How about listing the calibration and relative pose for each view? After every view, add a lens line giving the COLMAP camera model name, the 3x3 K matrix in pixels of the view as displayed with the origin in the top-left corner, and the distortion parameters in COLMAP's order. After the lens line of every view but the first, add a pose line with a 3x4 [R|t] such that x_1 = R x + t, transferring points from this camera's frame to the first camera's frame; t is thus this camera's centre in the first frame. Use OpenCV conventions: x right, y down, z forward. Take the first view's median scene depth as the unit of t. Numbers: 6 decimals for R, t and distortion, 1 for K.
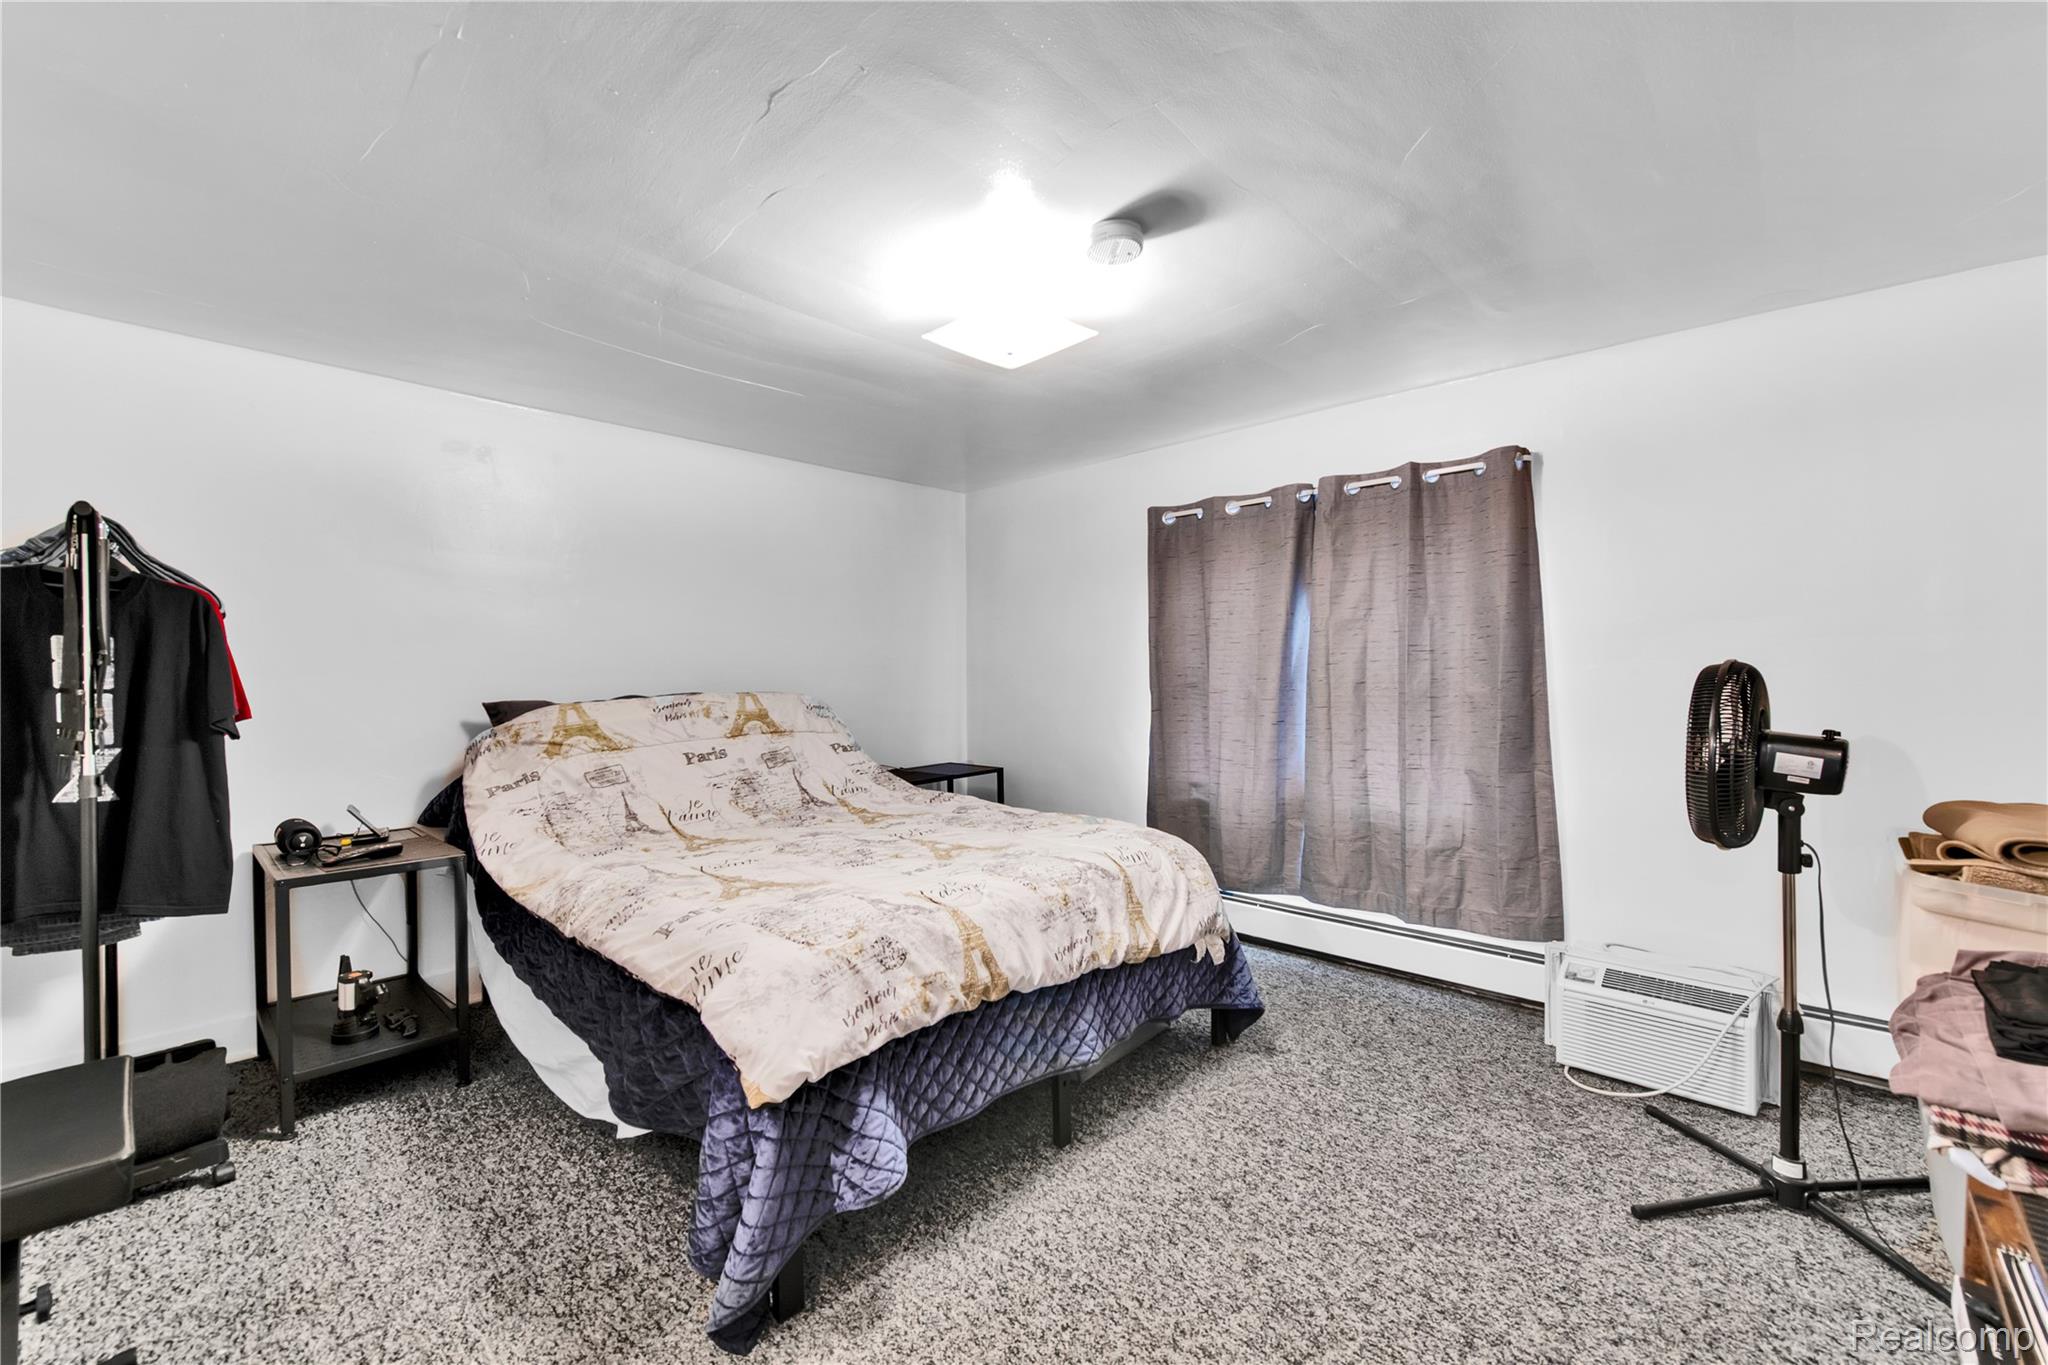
lens RADIAL K [[830.4, 0, 1022.7], [0, 830.4, 638.3], [0, 0, 1]] dist [-0.003022, -0.004363]
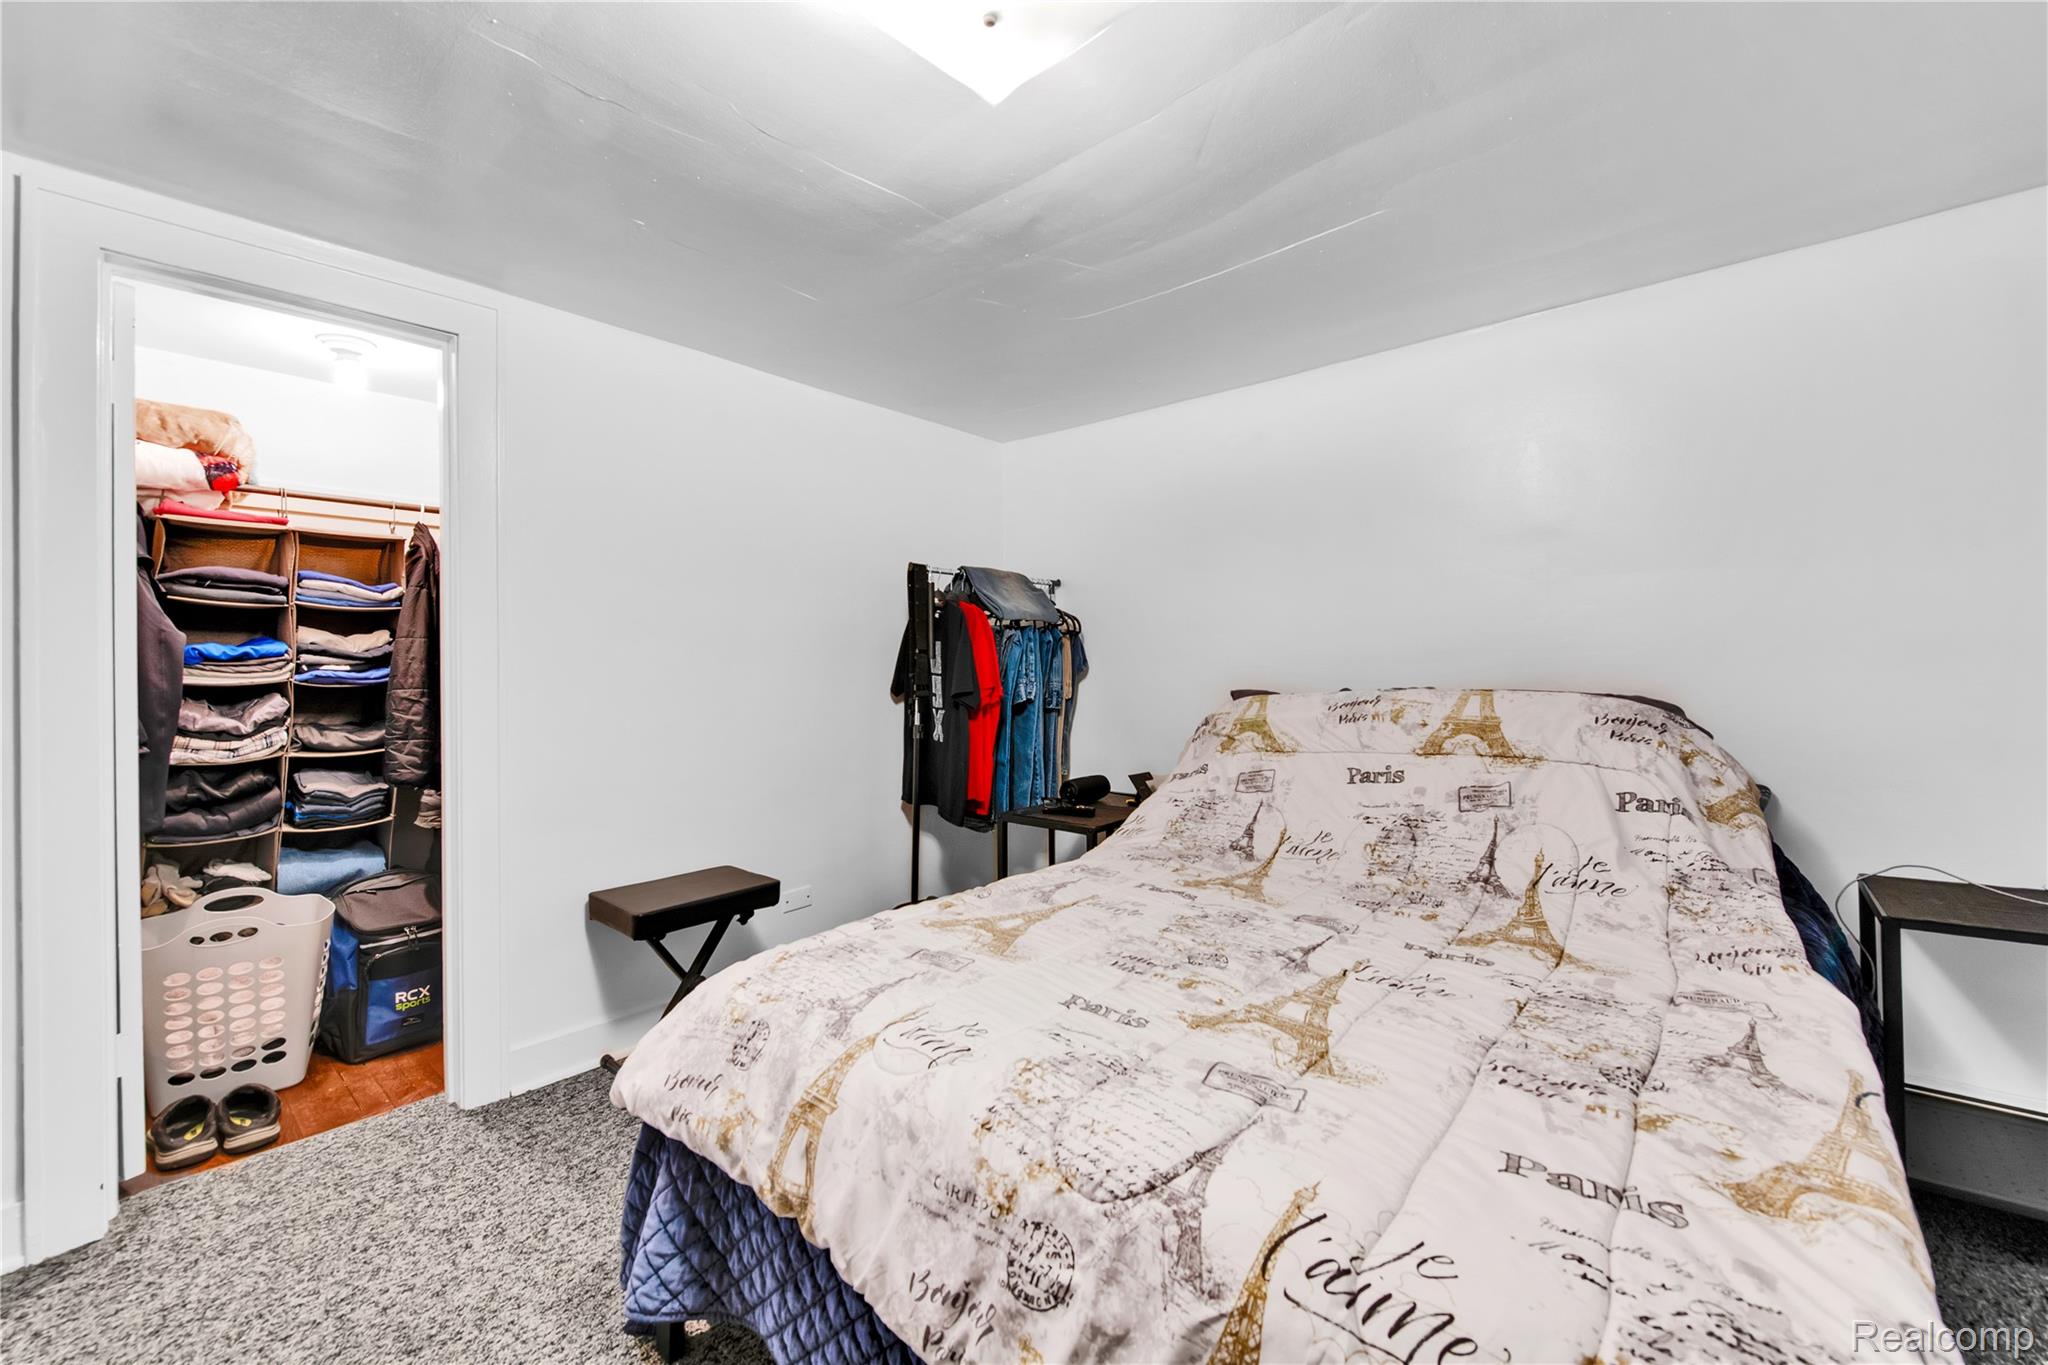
lens RADIAL K [[830.4, 0, 1022.7], [0, 830.4, 638.3], [0, 0, 1]] dist [-0.003022, -0.004363]
pose [[0.029753, -0.027788, -0.999171, 0.341818], [0.048545, 0.998474, -0.026324, 0.028565], [0.998378, -0.047722, 0.031056, 0.712703]]
